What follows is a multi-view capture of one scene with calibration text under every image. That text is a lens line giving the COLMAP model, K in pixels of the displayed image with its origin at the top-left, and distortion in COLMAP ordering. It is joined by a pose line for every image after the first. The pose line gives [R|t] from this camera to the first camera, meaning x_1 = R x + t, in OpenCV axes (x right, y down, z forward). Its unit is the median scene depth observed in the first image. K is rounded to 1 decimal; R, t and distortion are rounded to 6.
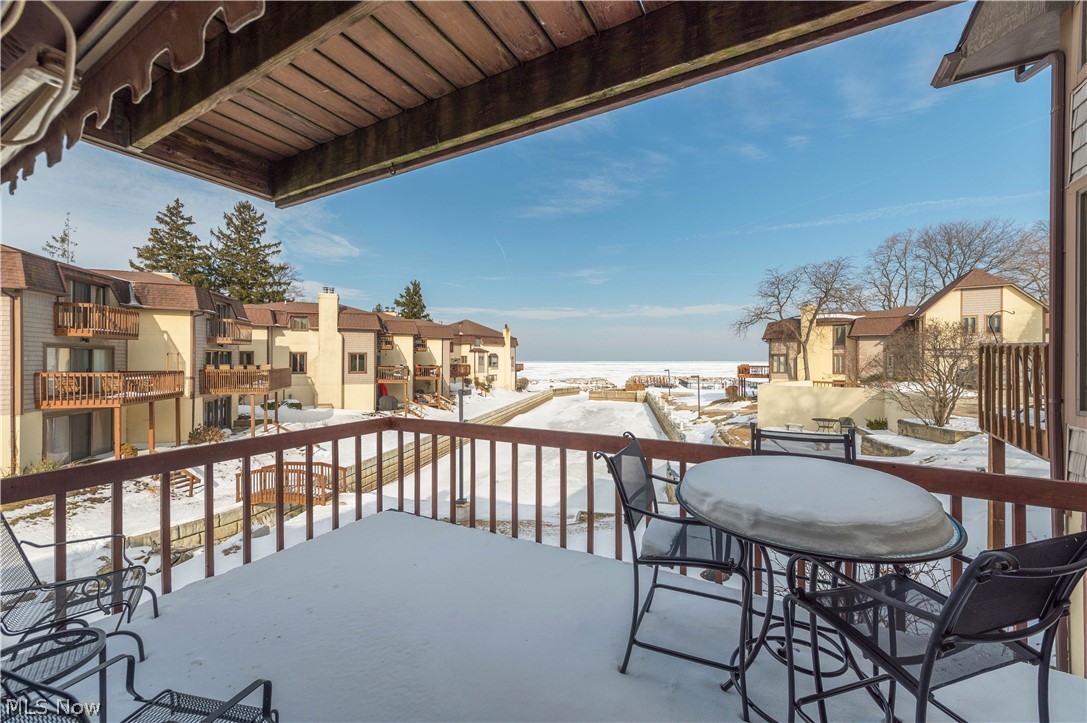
lens RADIAL K [[427.0, 0, 557.8], [0, 427.0, 361.1], [0, 0, 1]] dist [0.016256, -0.004694]
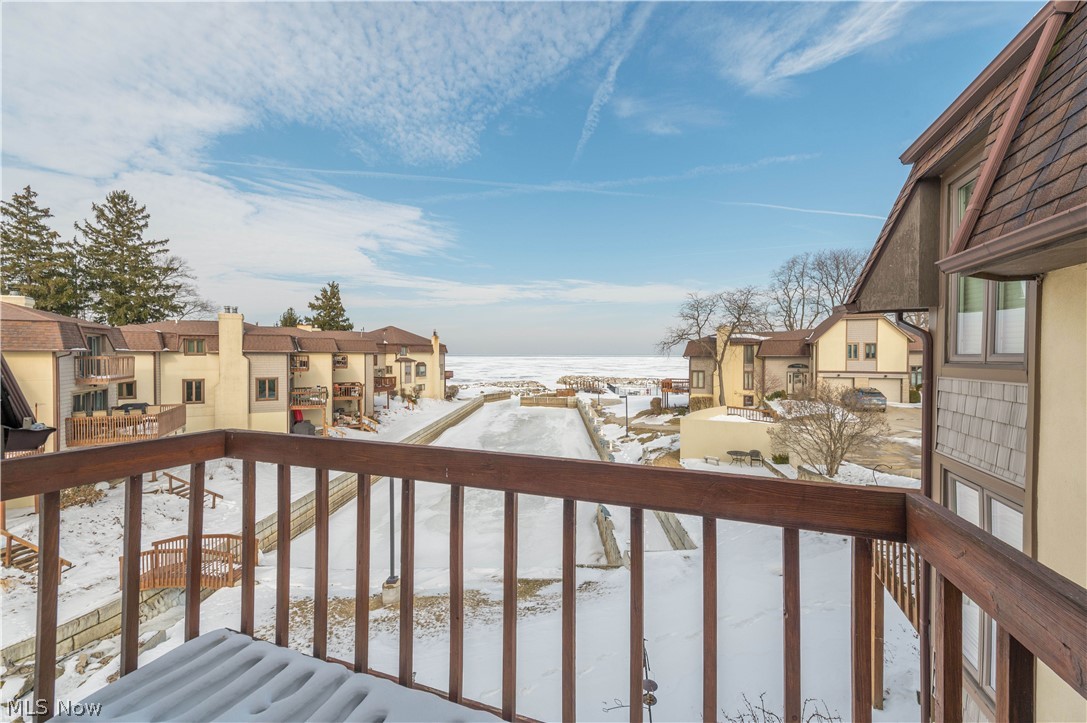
lens RADIAL K [[427.0, 0, 557.8], [0, 427.0, 361.1], [0, 0, 1]] dist [0.016256, -0.004694]
pose [[0.986806, -0.002788, 0.161885, -0.003683], [0.000612, 0.999909, 0.013492, -0.047812], [-0.161908, -0.013215, 0.986717, -0.001020]]
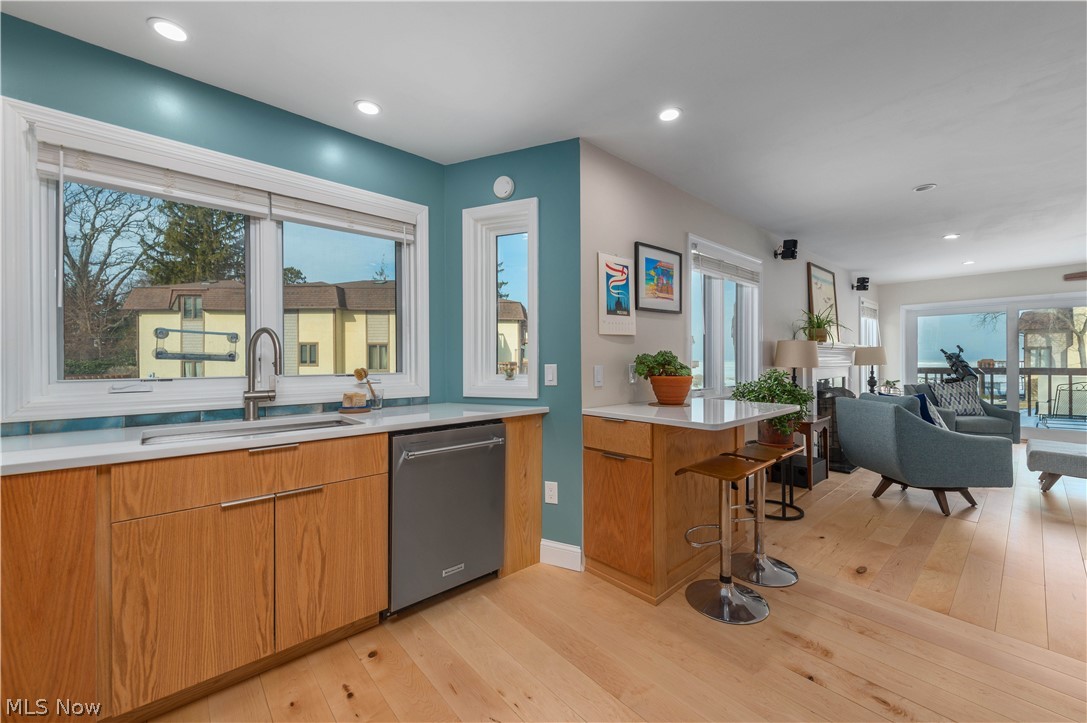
lens RADIAL K [[427.0, 0, 557.8], [0, 427.0, 361.1], [0, 0, 1]] dist [0.016256, -0.004694]
pose [[0.948906, -0.002297, -0.315550, -0.121729], [0.002655, 0.999996, 0.000702, 0.008118], [0.315548, -0.001504, 0.948909, -0.131487]]
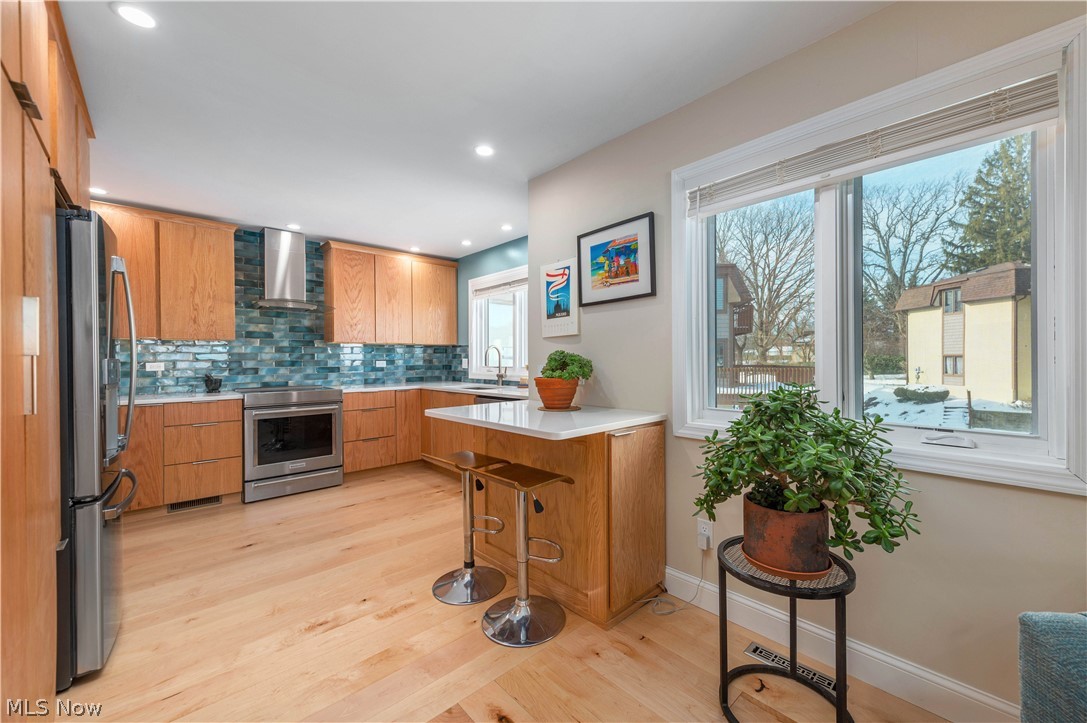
lens RADIAL K [[427.0, 0, 557.8], [0, 427.0, 361.1], [0, 0, 1]] dist [0.016256, -0.004694]
pose [[-0.311170, 0.007381, -0.950326, -0.080804], [0.004548, 0.999970, 0.006277, 0.007830], [0.950343, -0.002369, -0.311194, -0.065535]]
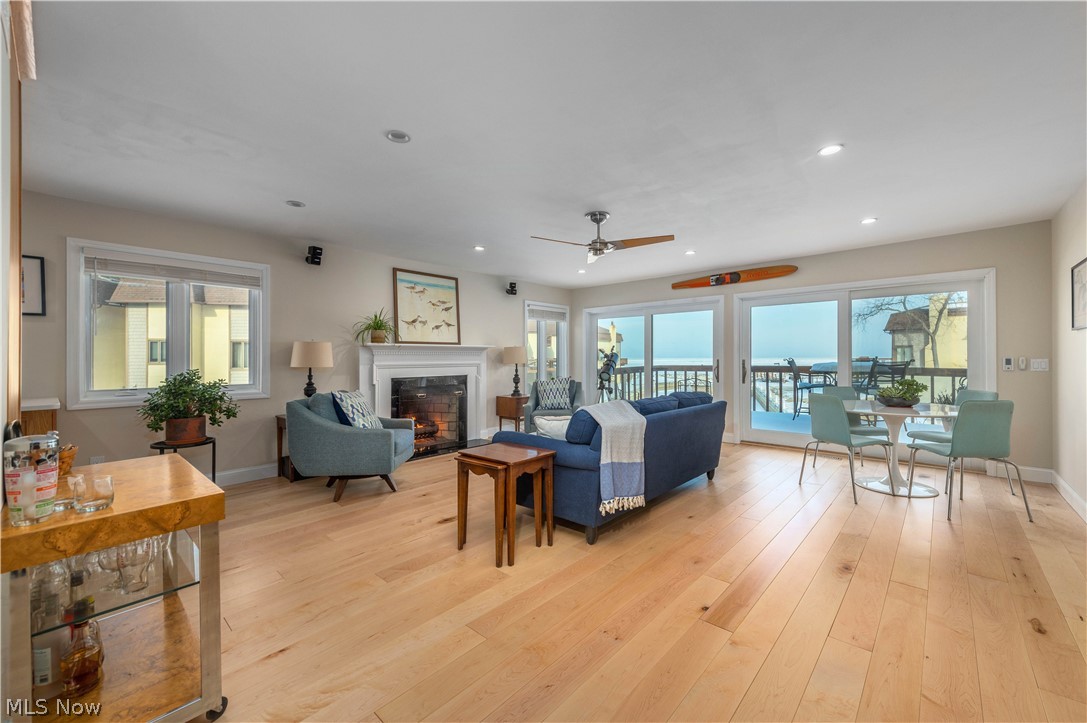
lens RADIAL K [[427.0, 0, 557.8], [0, 427.0, 361.1], [0, 0, 1]] dist [0.016256, -0.004694]
pose [[0.976861, -0.001805, -0.213868, -0.039392], [0.003427, 0.999968, 0.007212, 0.007932], [0.213848, -0.007778, 0.976836, -0.114590]]
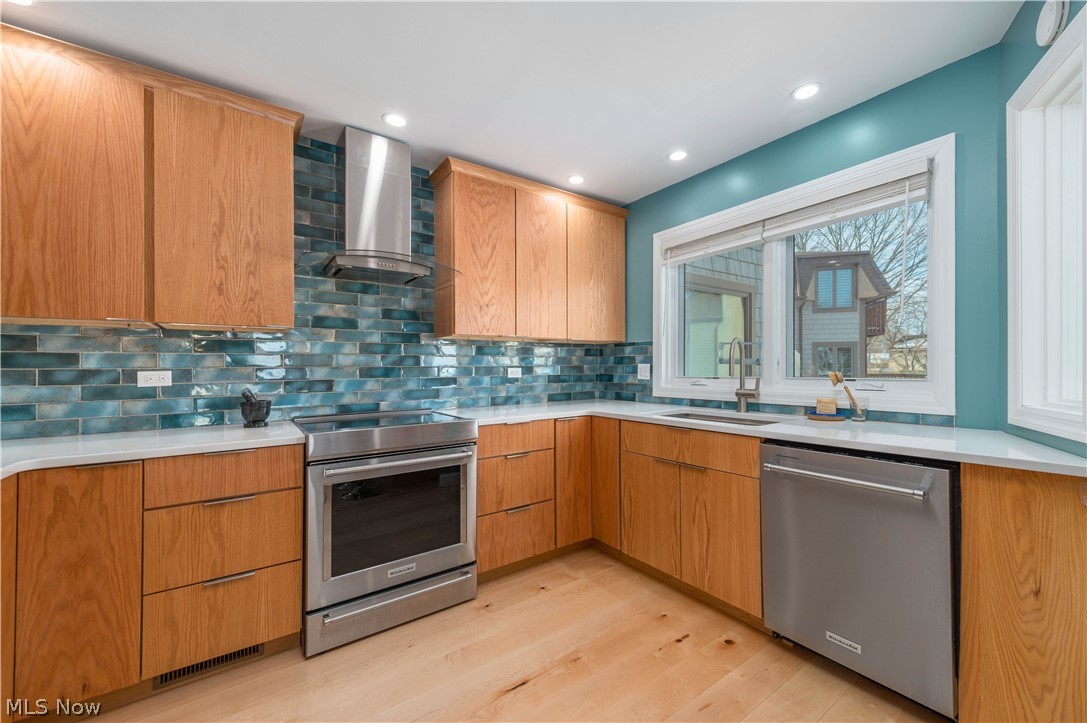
lens RADIAL K [[427.0, 0, 557.8], [0, 427.0, 361.1], [0, 0, 1]] dist [0.016256, -0.004694]
pose [[-0.419593, -0.010778, -0.907648, -0.108015], [0.008322, 0.999842, -0.015720, 0.008247], [0.907674, -0.014149, -0.419437, -0.102395]]
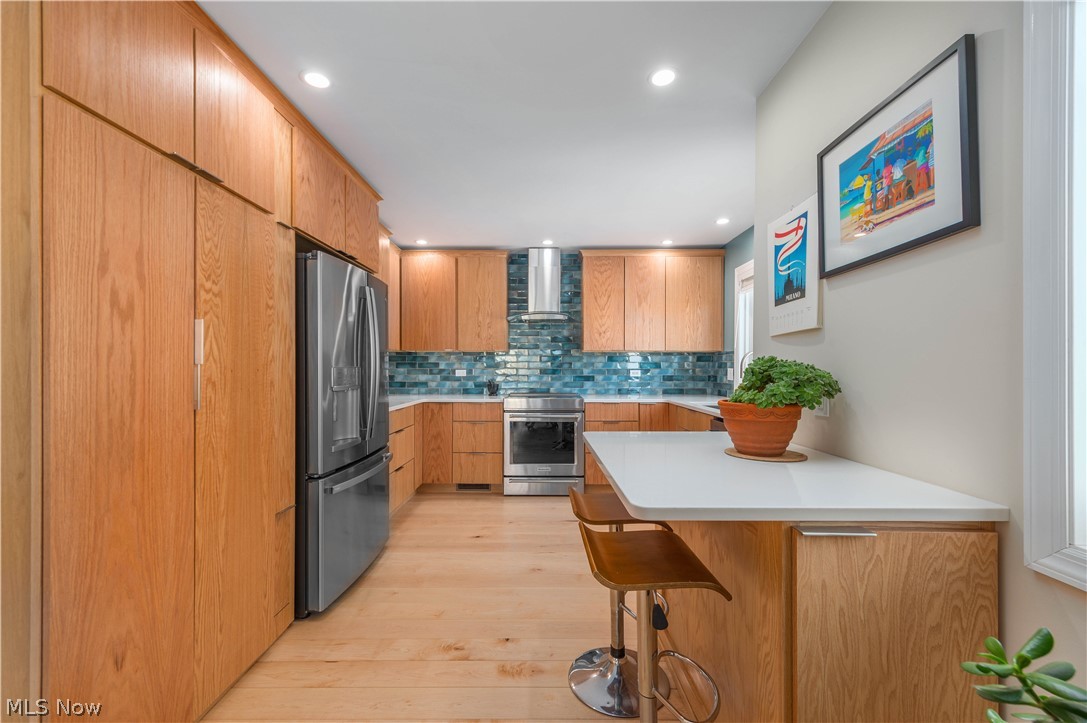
lens RADIAL K [[439.9, 0, 541.3], [0, 439.9, 367.9], [0, 0, 1]] dist [0.009382, -0.000302]
pose [[-0.880995, -0.001966, -0.473122, -0.098941], [-0.002519, 0.999997, 0.000535, 0.007755], [0.473120, 0.001663, -0.880997, -0.061621]]
